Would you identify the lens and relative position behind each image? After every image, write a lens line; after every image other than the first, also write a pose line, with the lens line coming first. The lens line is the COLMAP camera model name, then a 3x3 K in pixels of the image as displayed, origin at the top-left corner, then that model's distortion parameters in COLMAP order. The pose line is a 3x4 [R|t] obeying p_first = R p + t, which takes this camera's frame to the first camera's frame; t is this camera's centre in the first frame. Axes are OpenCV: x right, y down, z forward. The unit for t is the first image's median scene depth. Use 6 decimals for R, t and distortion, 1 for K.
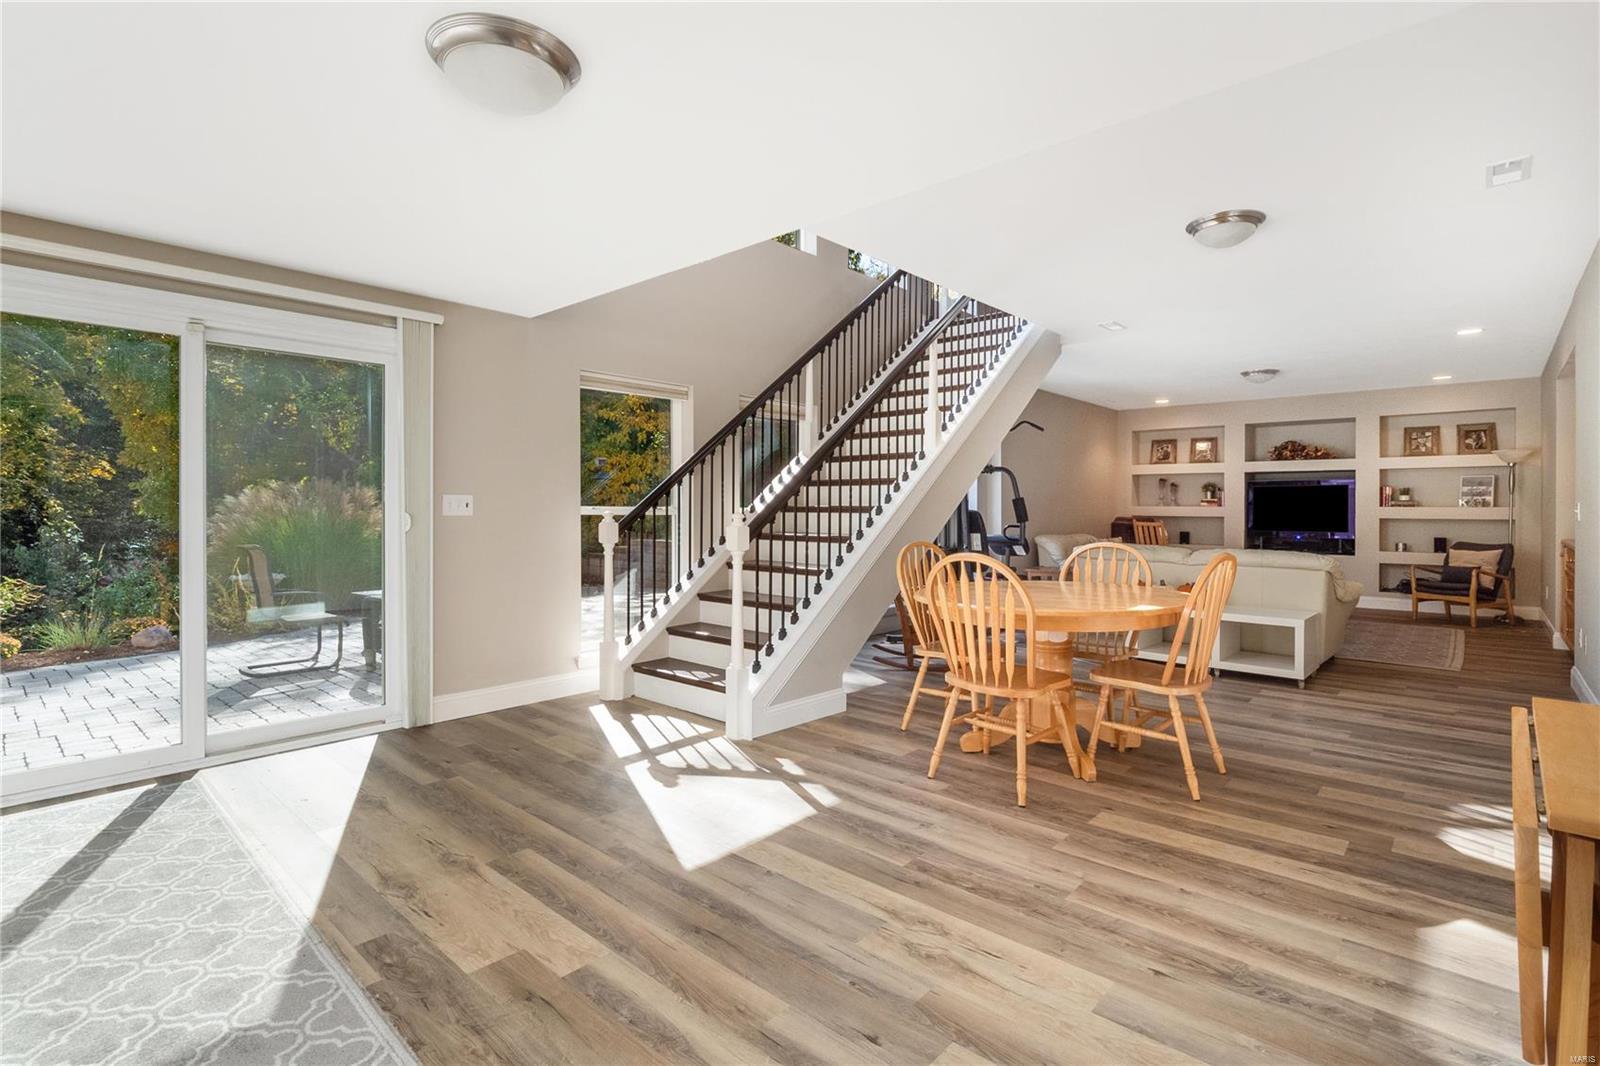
lens RADIAL K [[773.4, 0, 802.1], [0, 773.4, 511.1], [0, 0, 1]] dist [-0.000323, 0.000644]
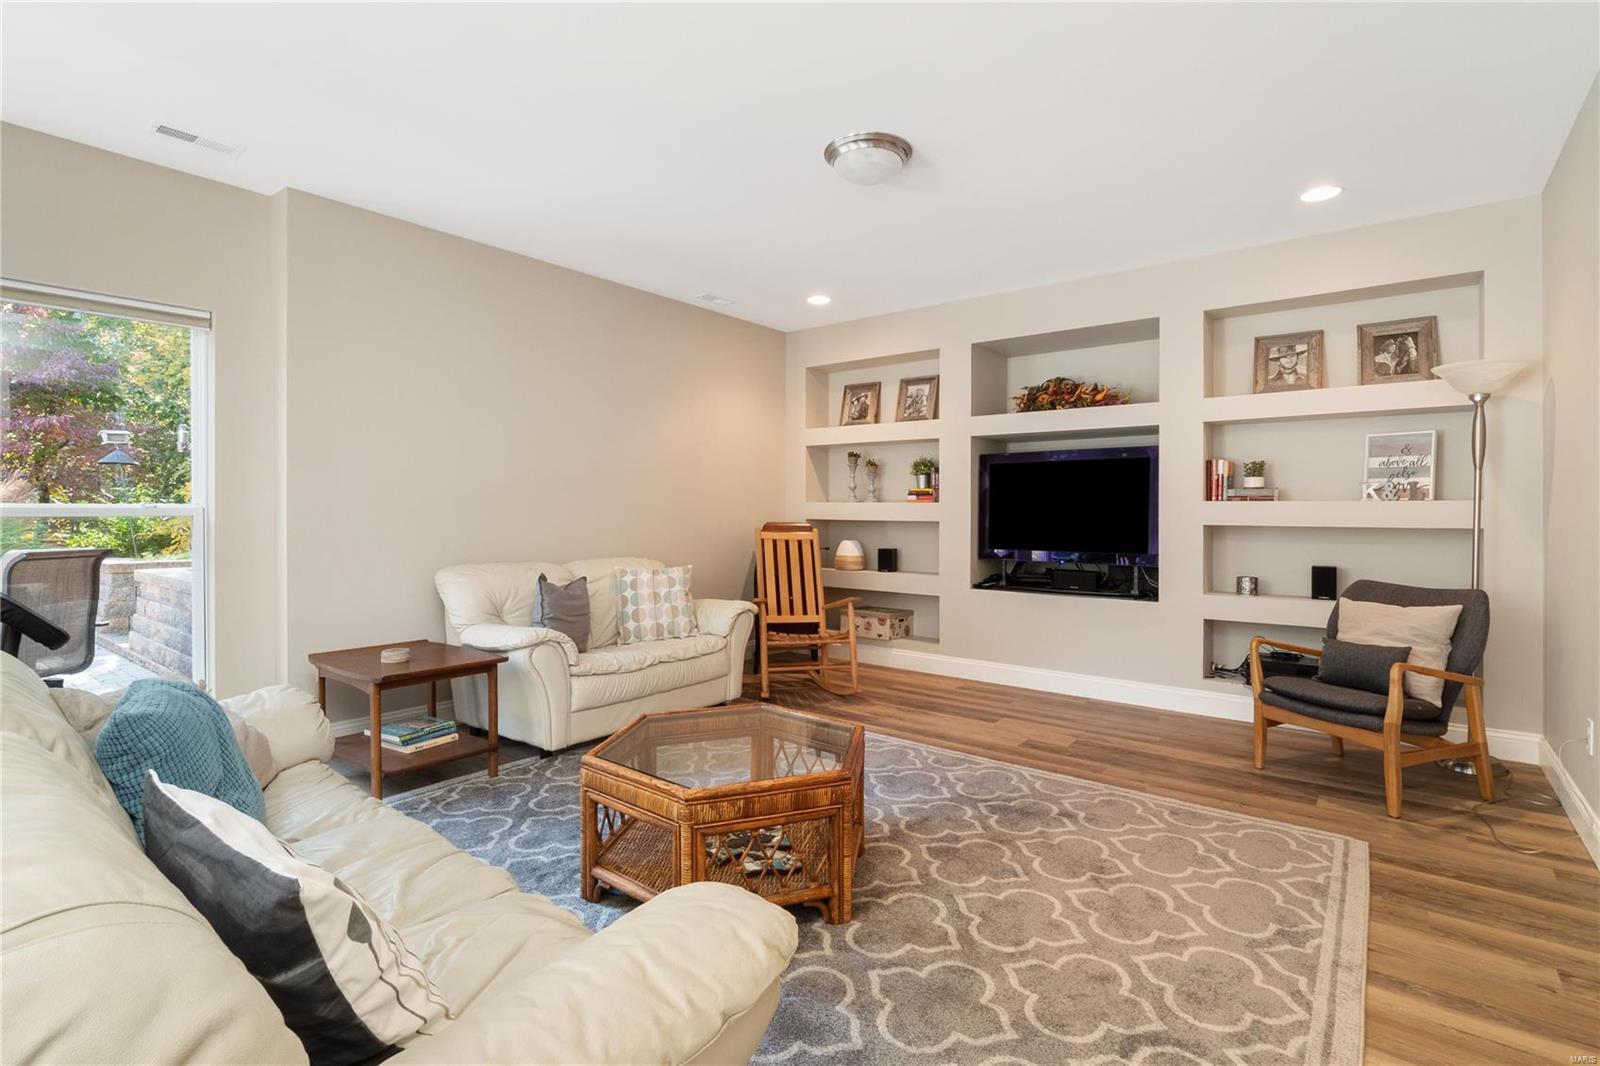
lens RADIAL K [[756.3, 0, 800.6], [0, 756.3, 515.5], [0, 0, 1]] dist [-0.004640, -0.000960]
pose [[0.998385, -0.003325, 0.056708, 0.471229], [0.003012, 0.999980, 0.005595, -0.000089], [-0.056726, -0.005415, 0.998375, 0.548632]]
